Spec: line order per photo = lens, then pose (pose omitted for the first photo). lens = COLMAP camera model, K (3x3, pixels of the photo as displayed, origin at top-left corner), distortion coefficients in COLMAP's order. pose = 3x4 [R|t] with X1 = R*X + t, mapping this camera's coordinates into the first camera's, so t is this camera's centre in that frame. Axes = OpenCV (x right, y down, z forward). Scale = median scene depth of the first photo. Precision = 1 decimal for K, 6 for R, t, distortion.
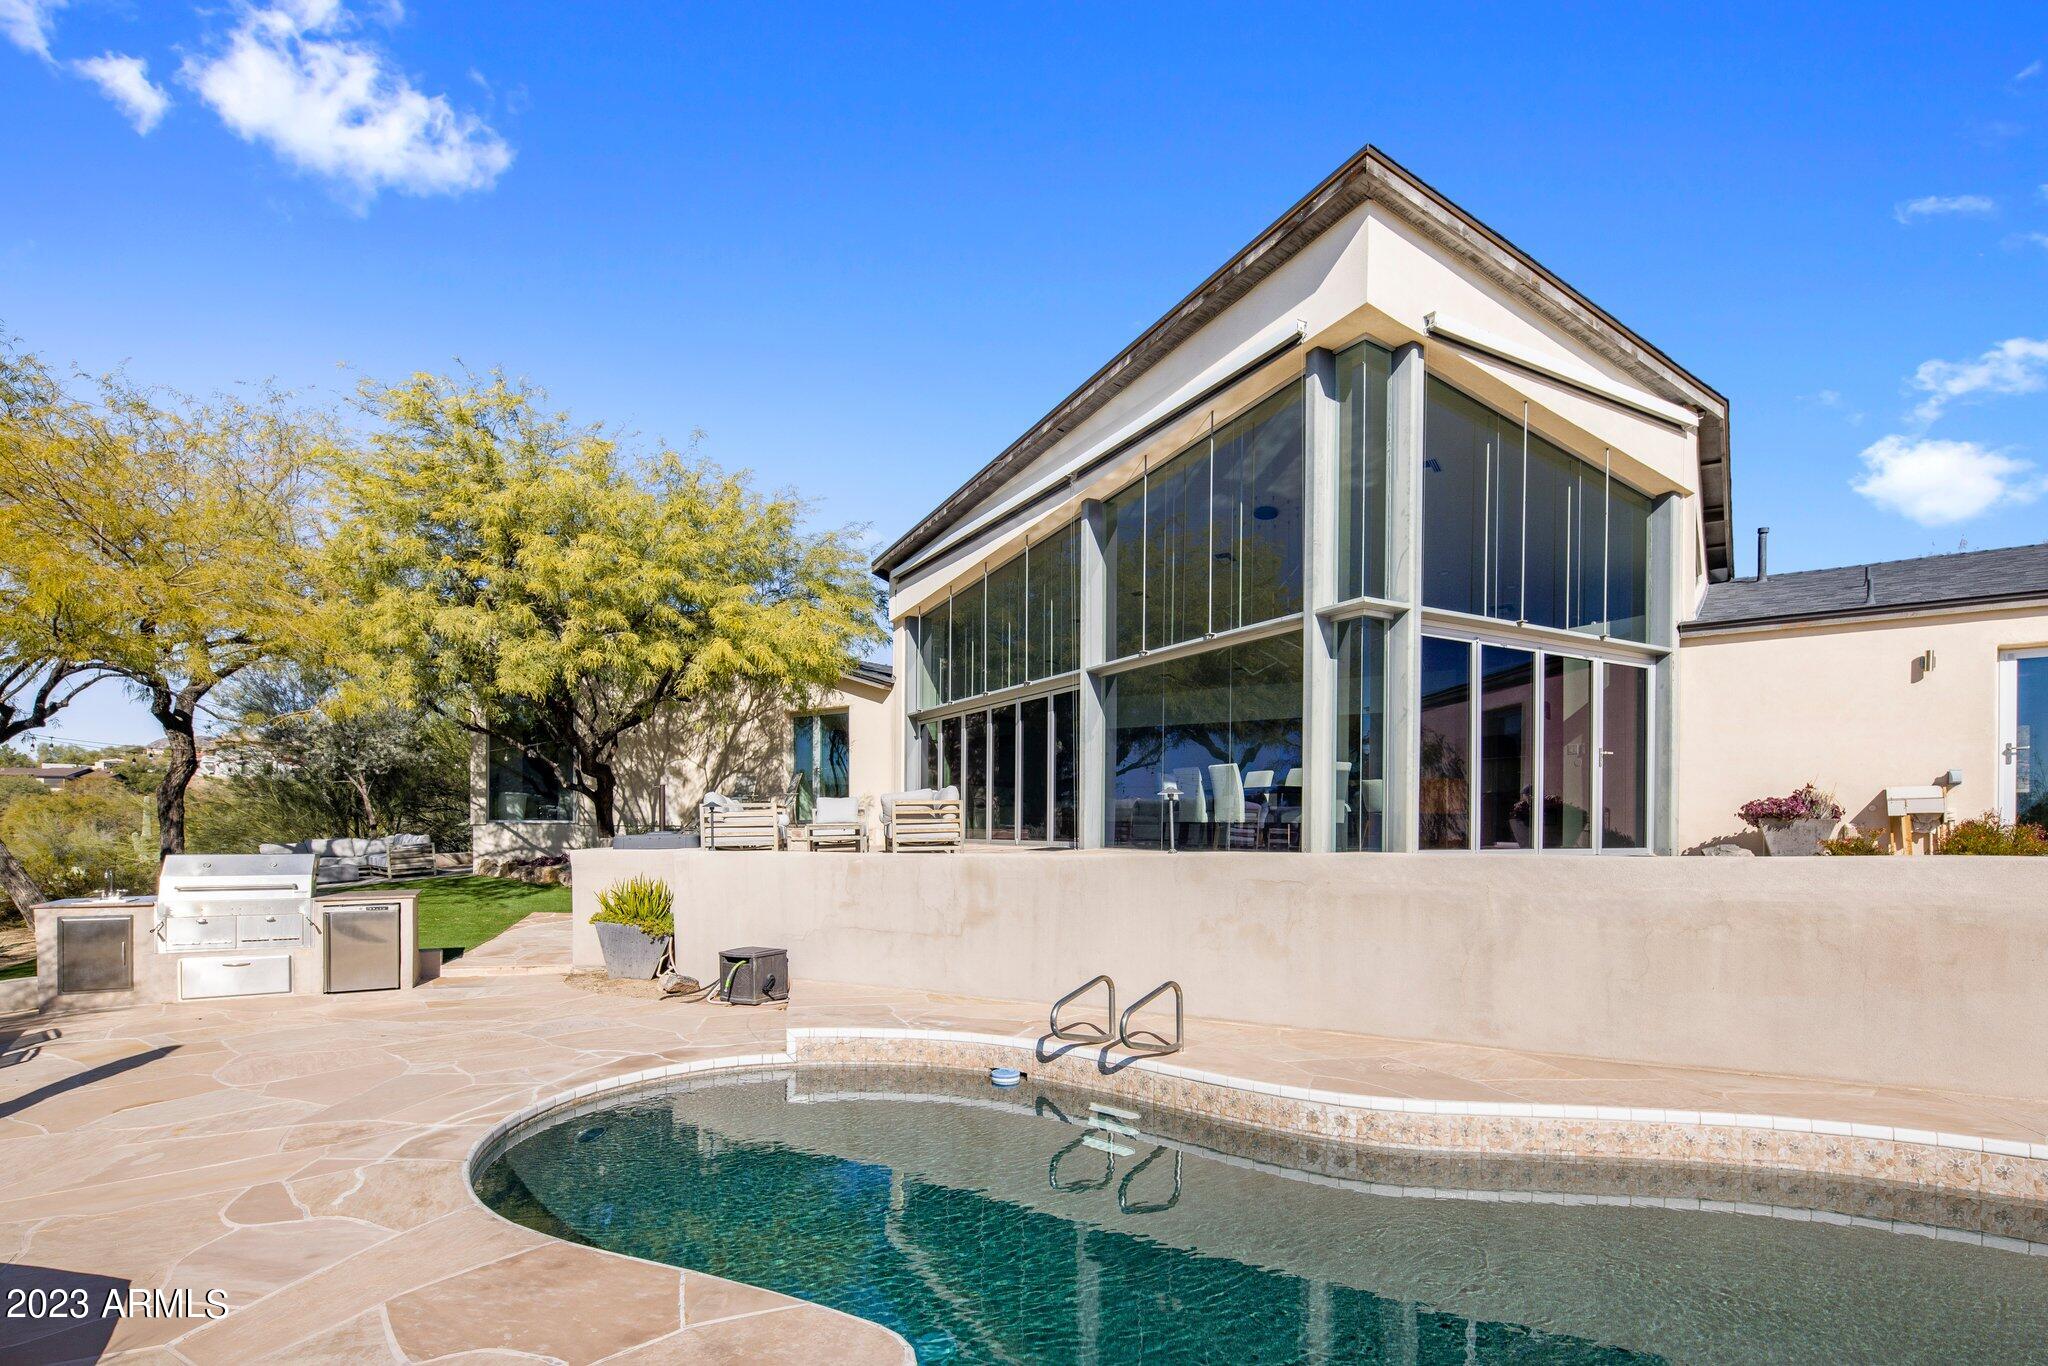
lens RADIAL K [[992.9, 0, 1035.4], [0, 992.9, 825.7], [0, 0, 1]] dist [0.003003, -0.000921]
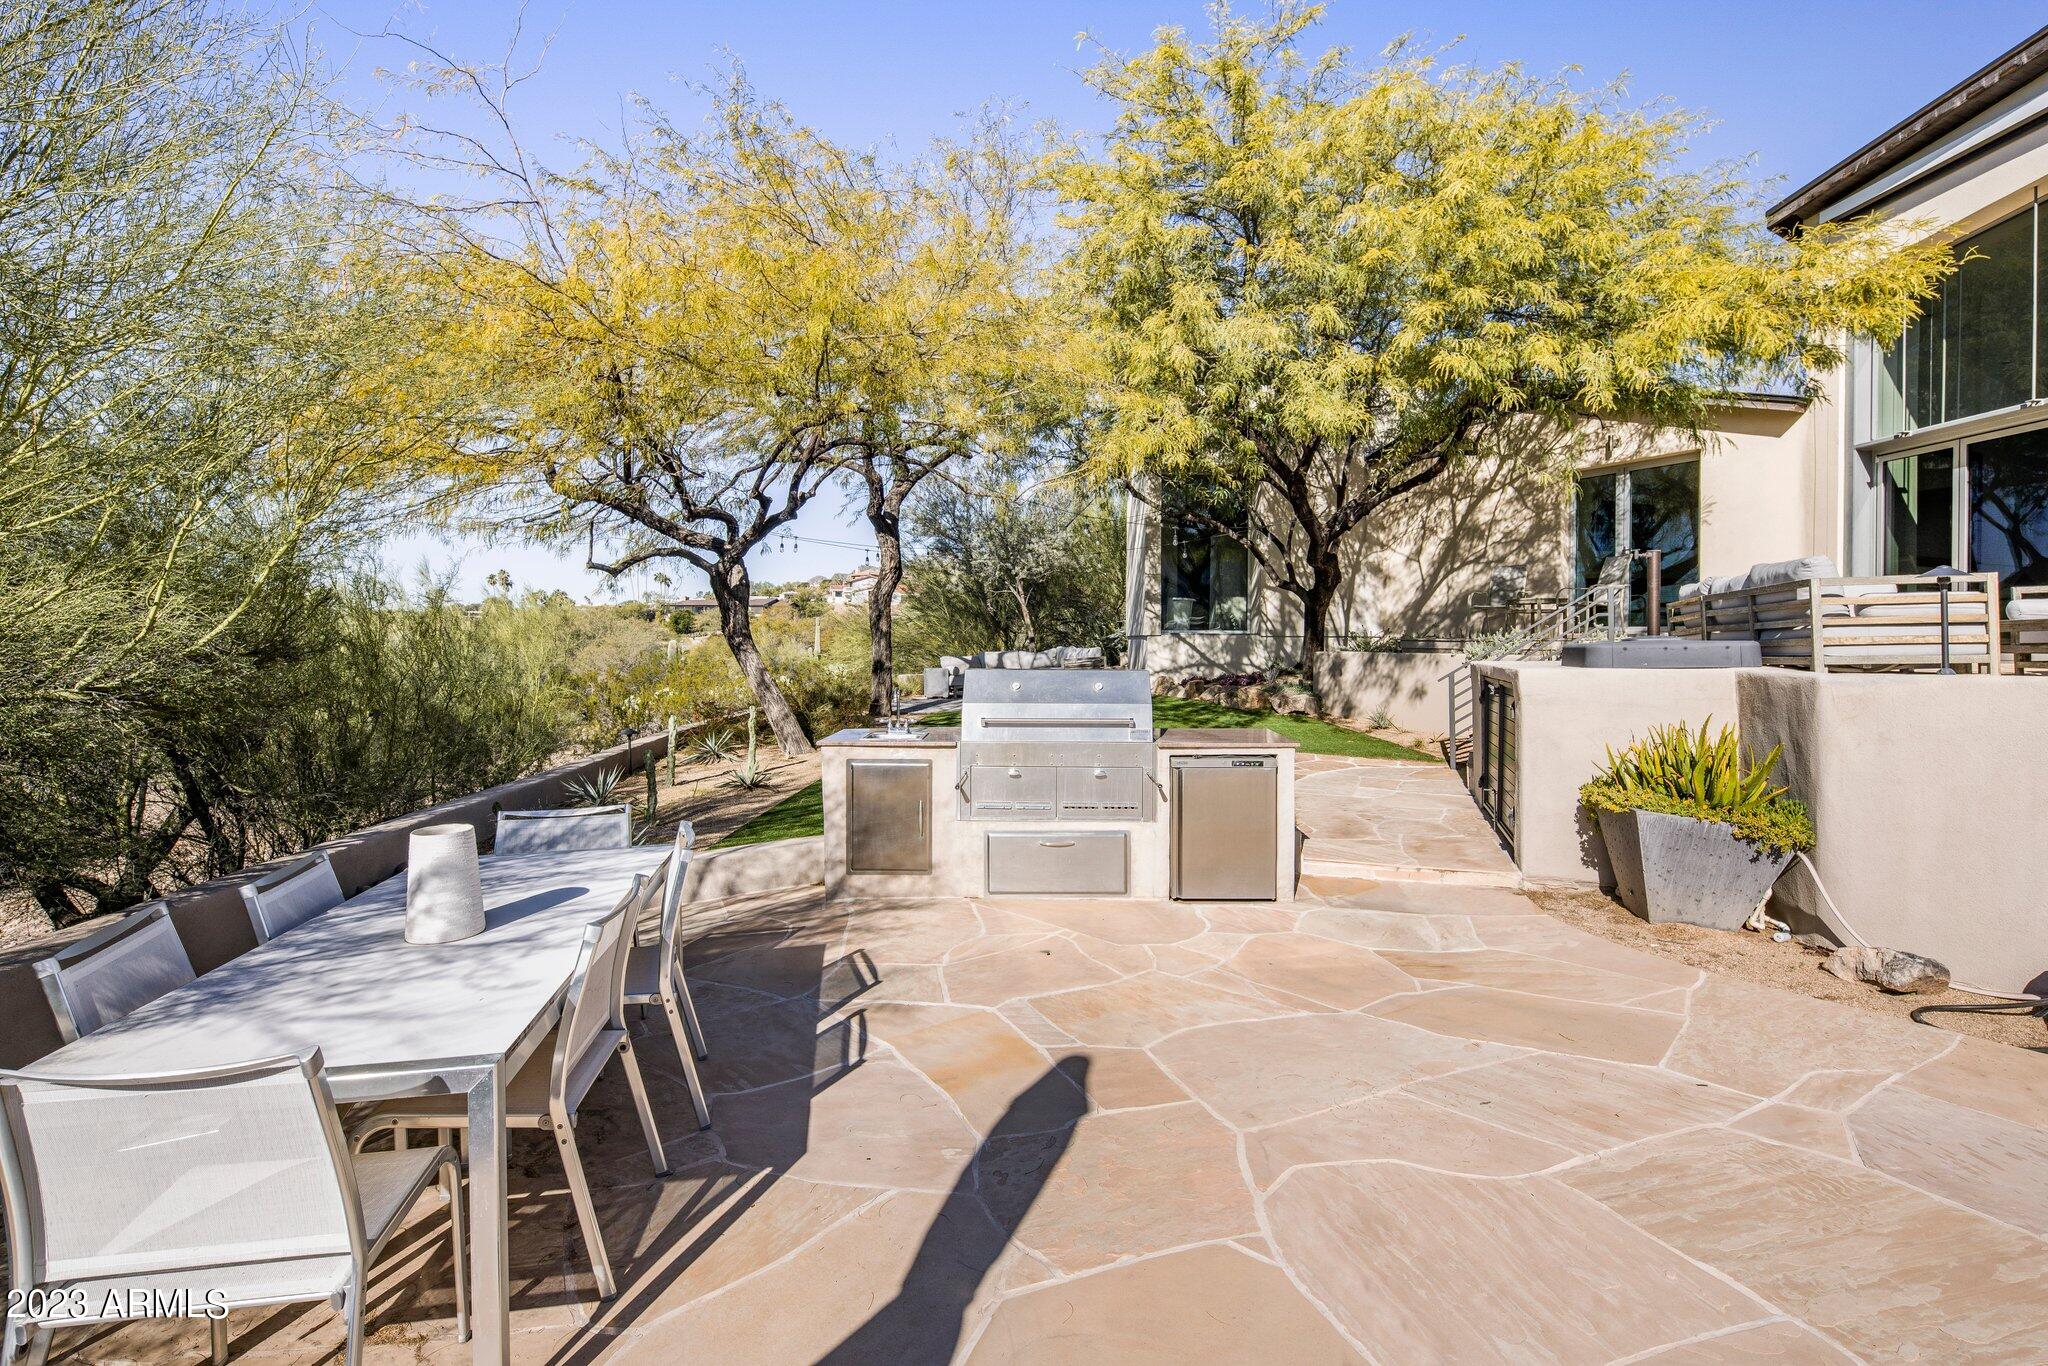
lens RADIAL K [[992.9, 0, 1031.4], [0, 992.9, 643.4], [0, 0, 1]] dist [0.003003, -0.000921]
pose [[0.874531, 0.000134, -0.484969, -0.271825], [-0.000173, 1.000000, -0.000035, 0.006269], [0.484969, 0.000115, 0.874531, 0.233905]]
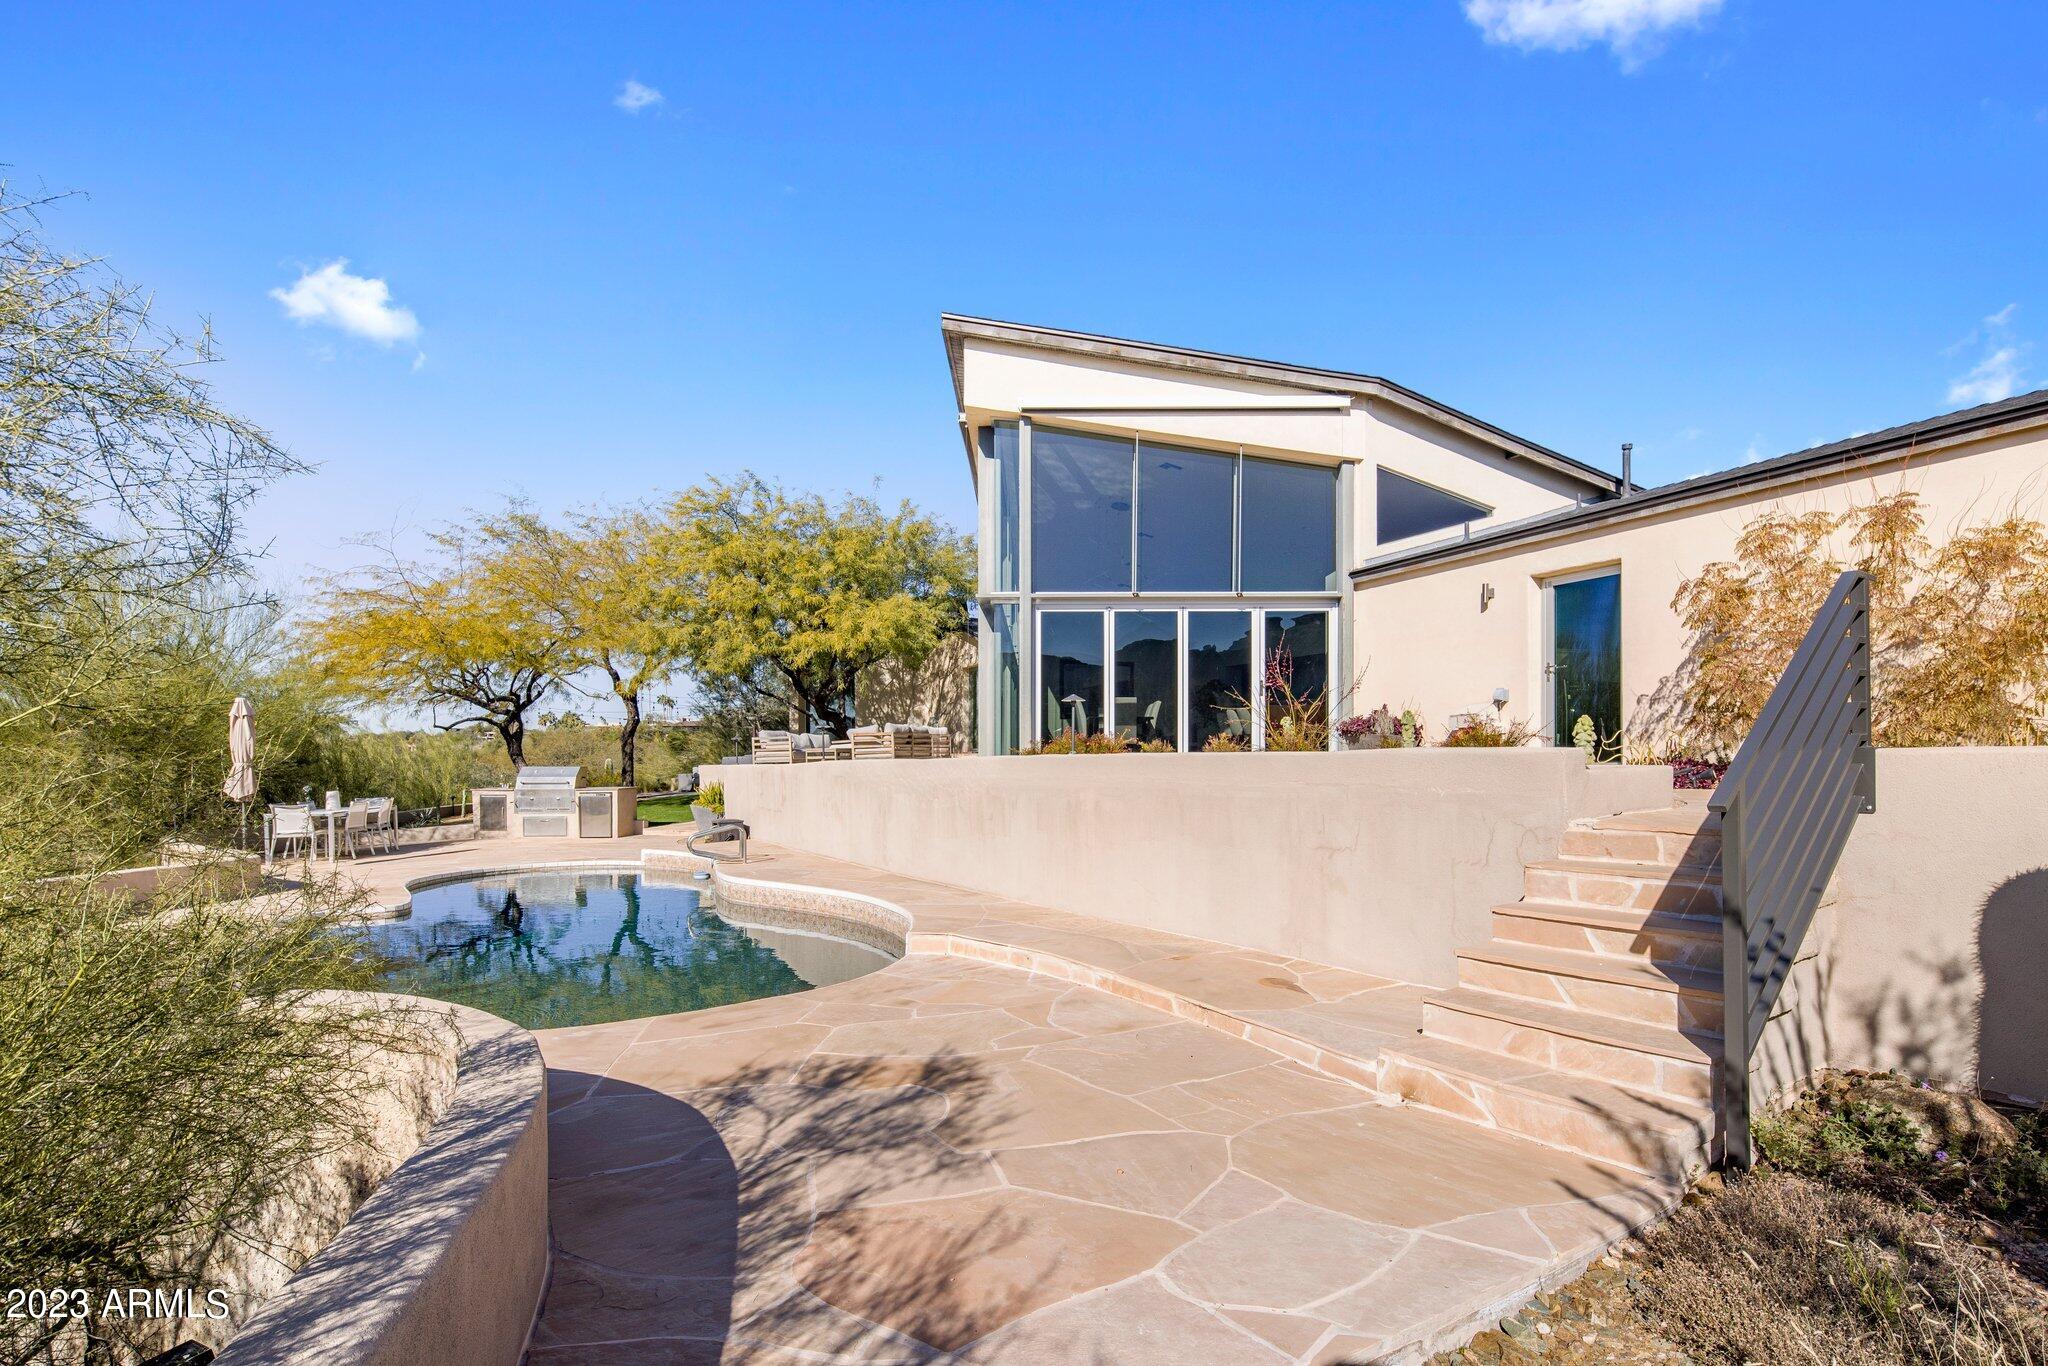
lens RADIAL K [[992.9, 0, 1027.8], [0, 992.9, 740.9], [0, 0, 1]] dist [0.003003, -0.000921]
pose [[0.864786, -0.015326, -0.501906, 0.563726], [0.006380, 0.999789, -0.019536, 0.012367], [0.502099, 0.013693, 0.864701, -0.134679]]
